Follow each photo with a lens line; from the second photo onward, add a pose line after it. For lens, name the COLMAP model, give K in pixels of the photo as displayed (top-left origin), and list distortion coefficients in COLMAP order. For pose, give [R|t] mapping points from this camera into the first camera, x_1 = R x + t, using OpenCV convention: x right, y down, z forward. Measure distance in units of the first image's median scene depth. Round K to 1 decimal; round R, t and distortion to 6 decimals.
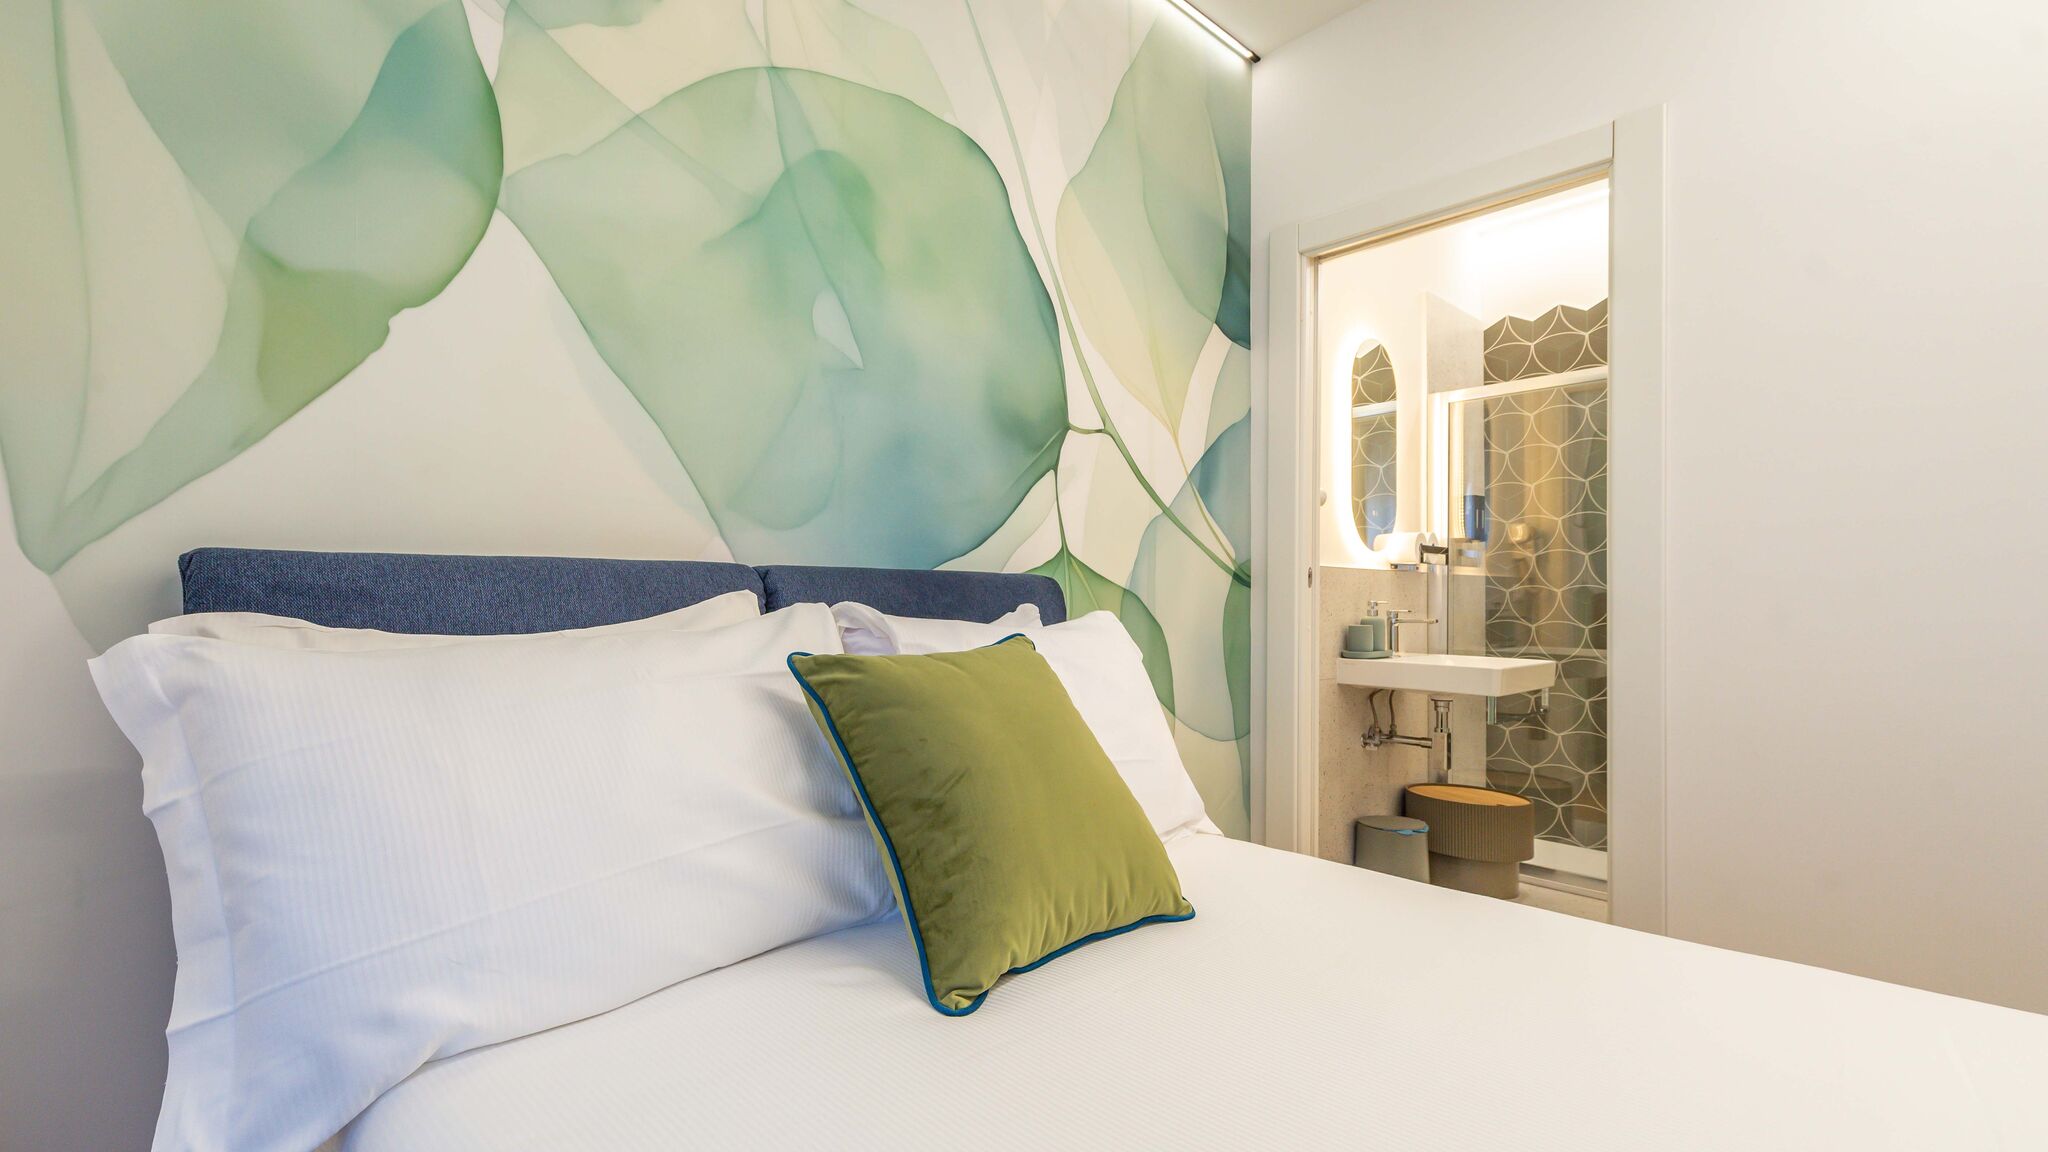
lens RADIAL K [[871.7, 0, 822.6], [0, 871.7, 594.2], [0, 0, 1]] dist [0.006237, -0.000314]
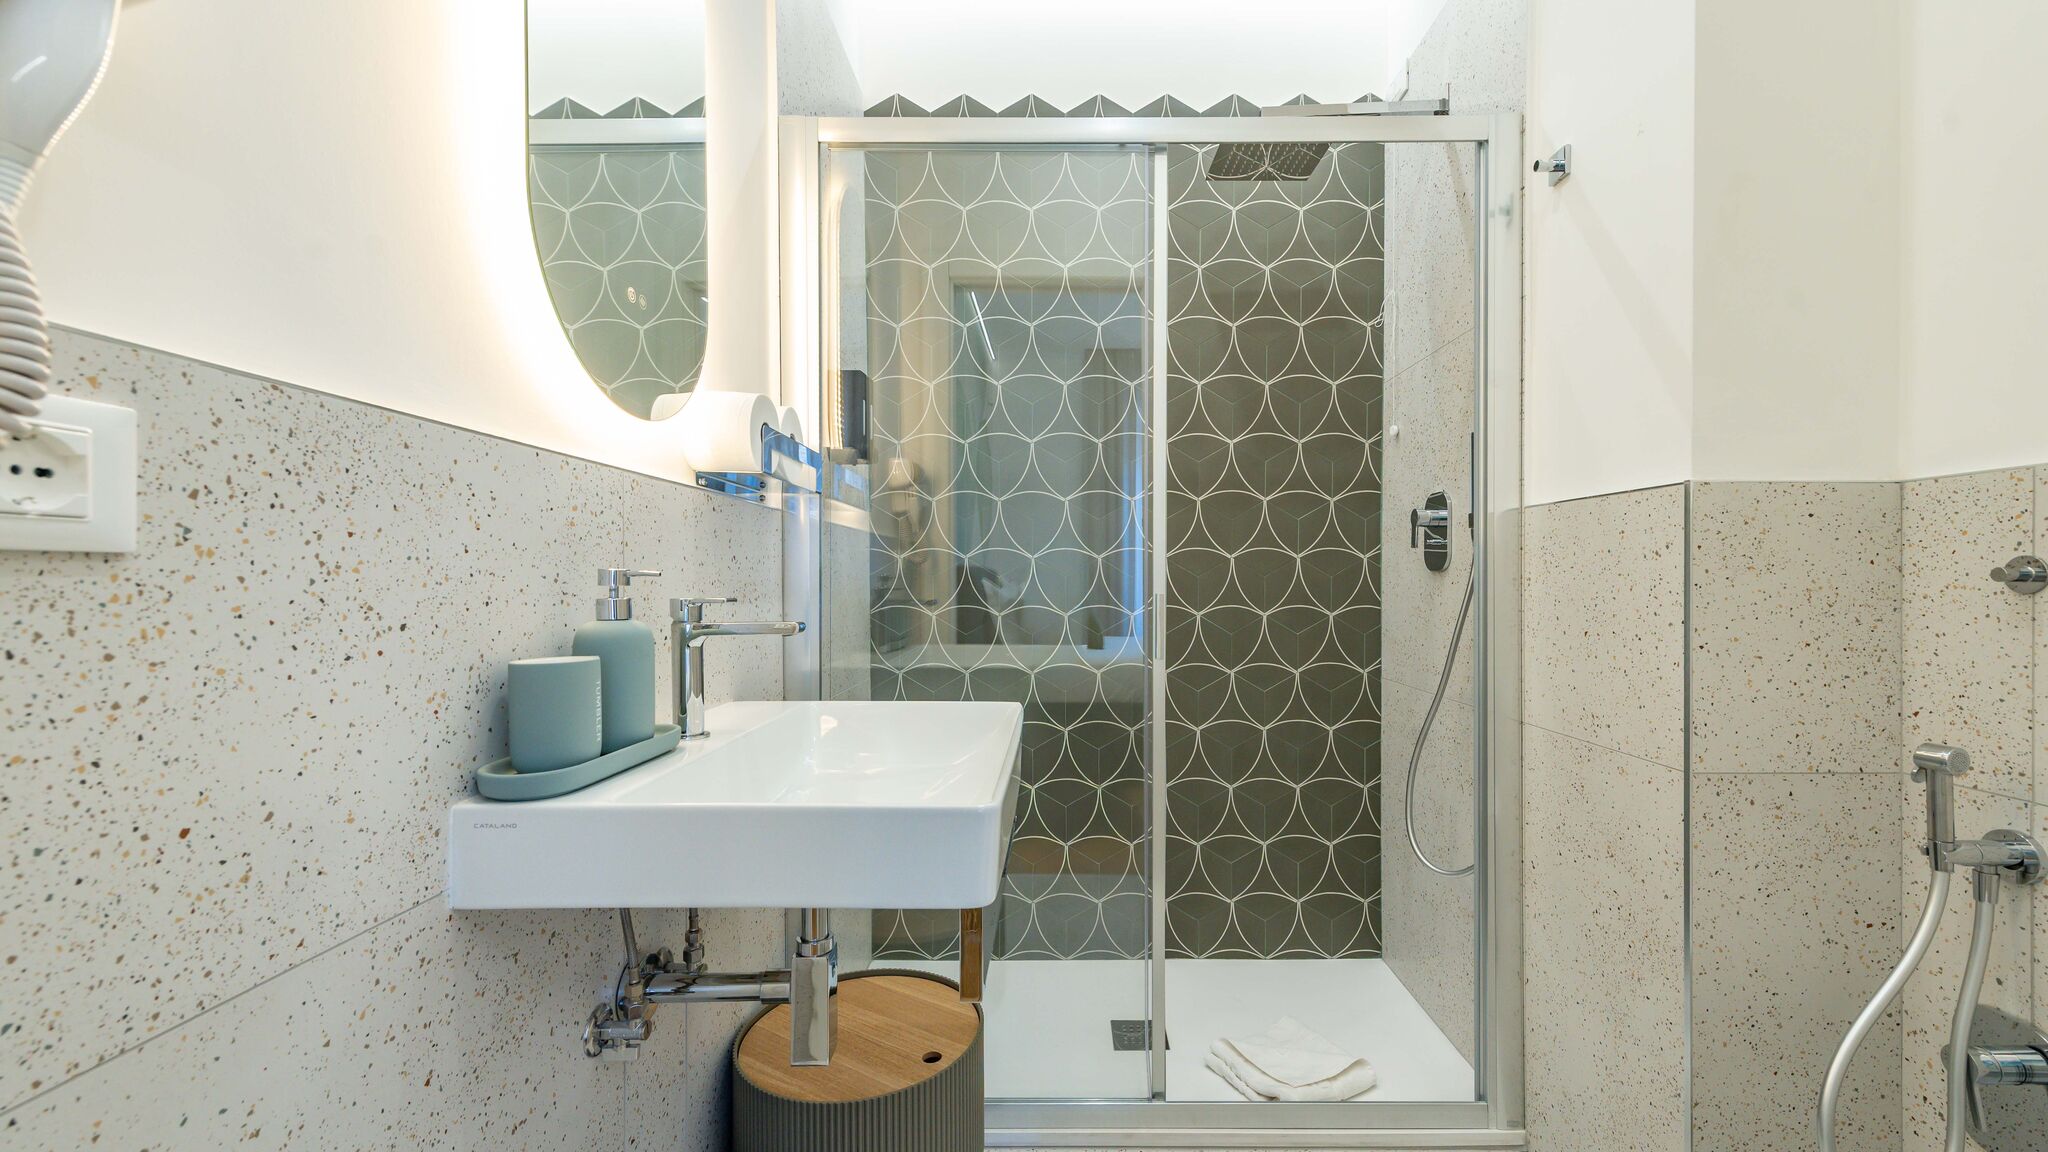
lens RADIAL K [[822.2, 0, 1021.6], [0, 822.2, 592.5], [0, 0, 1]] dist [0.000466, -0.000411]
pose [[0.639131, -0.020347, 0.768828, 0.837002], [0.004131, 0.999726, 0.023024, 0.016321], [-0.769087, -0.011539, 0.639040, 1.194941]]
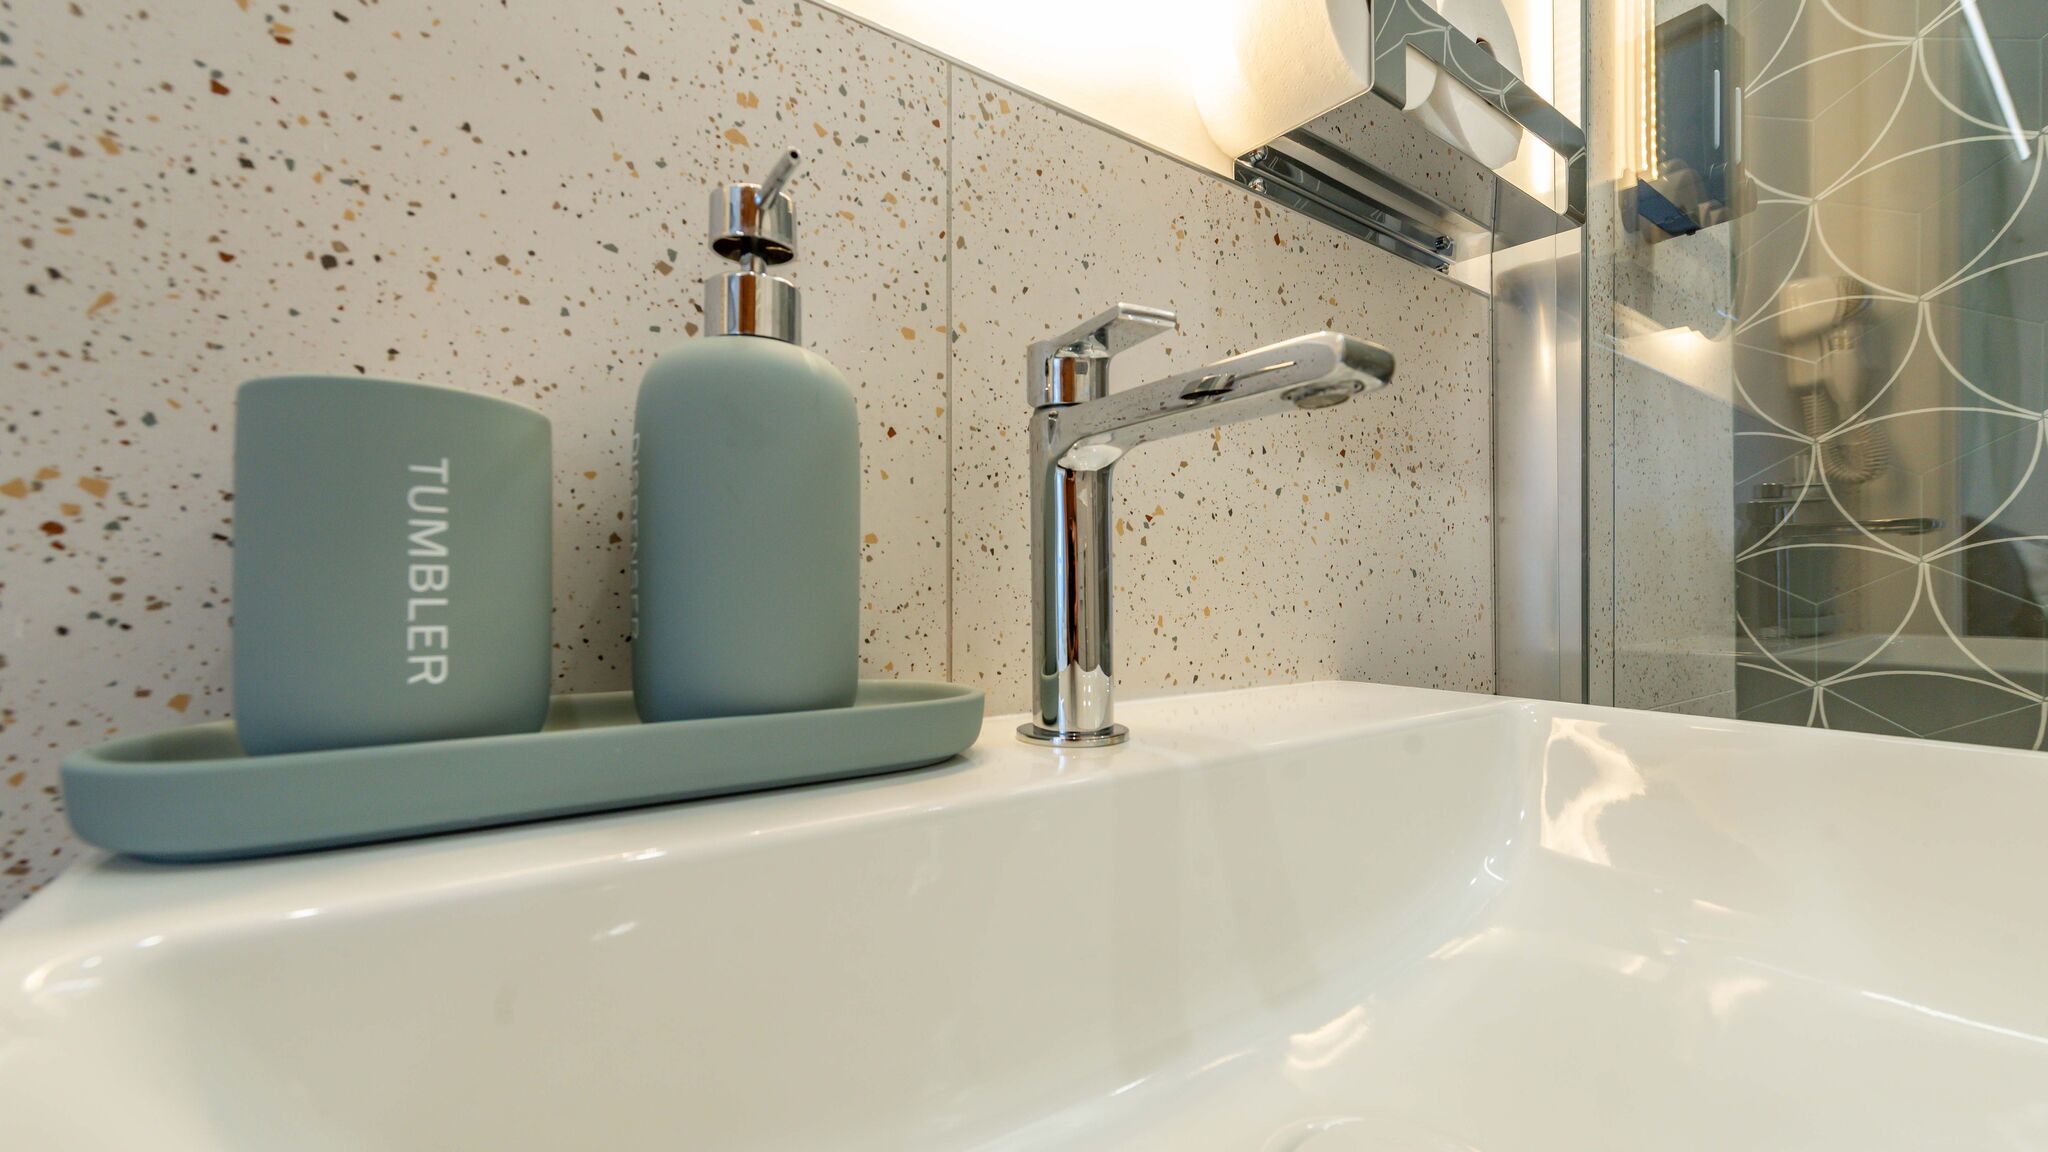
lens RADIAL K [[822.2, 0, 1021.6], [0, 822.2, 592.5], [0, 0, 1]] dist [0.000466, -0.000411]
pose [[0.999653, -0.015940, -0.020960, 1.084805], [0.016045, 0.999860, 0.004840, 0.084391], [0.020880, -0.005174, 0.999769, 1.490636]]
